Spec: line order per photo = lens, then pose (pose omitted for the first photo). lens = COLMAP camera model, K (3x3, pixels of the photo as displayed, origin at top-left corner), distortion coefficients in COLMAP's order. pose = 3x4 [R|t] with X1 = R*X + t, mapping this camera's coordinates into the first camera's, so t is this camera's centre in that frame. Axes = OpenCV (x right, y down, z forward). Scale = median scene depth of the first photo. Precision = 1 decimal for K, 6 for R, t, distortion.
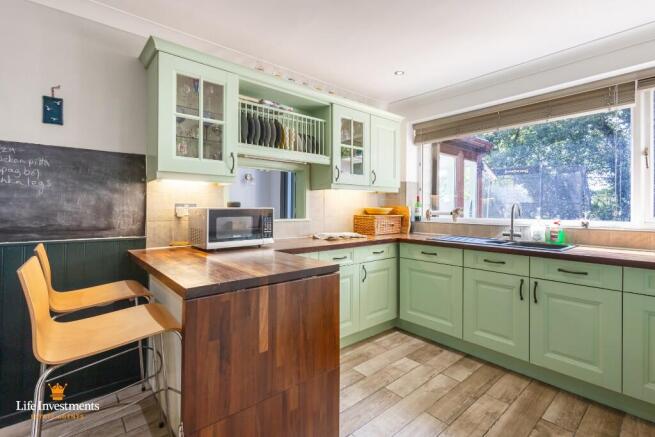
lens RADIAL K [[310.9, 0, 328.5], [0, 310.9, 206.7], [0, 0, 1]] dist [0.001048, 0.000015]
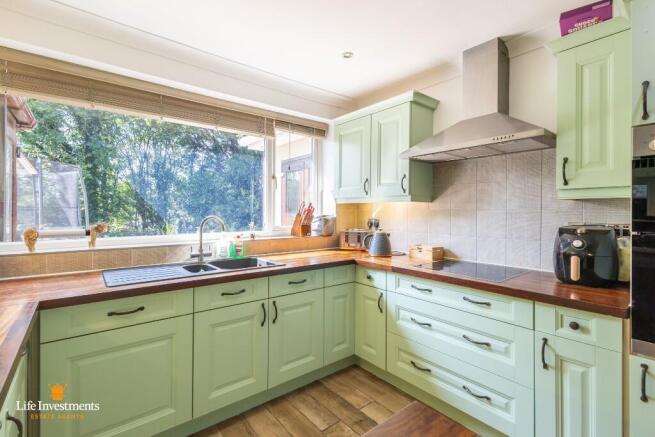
lens RADIAL K [[300.7, 0, 317.5], [0, 300.7, 214.5], [0, 0, 1]] dist [0.001034, -0.000017]
pose [[0.040662, -0.012859, 0.999090, -0.294175], [-0.005253, 0.999901, 0.013084, -0.044537], [-0.999159, -0.005780, 0.040591, 0.983507]]
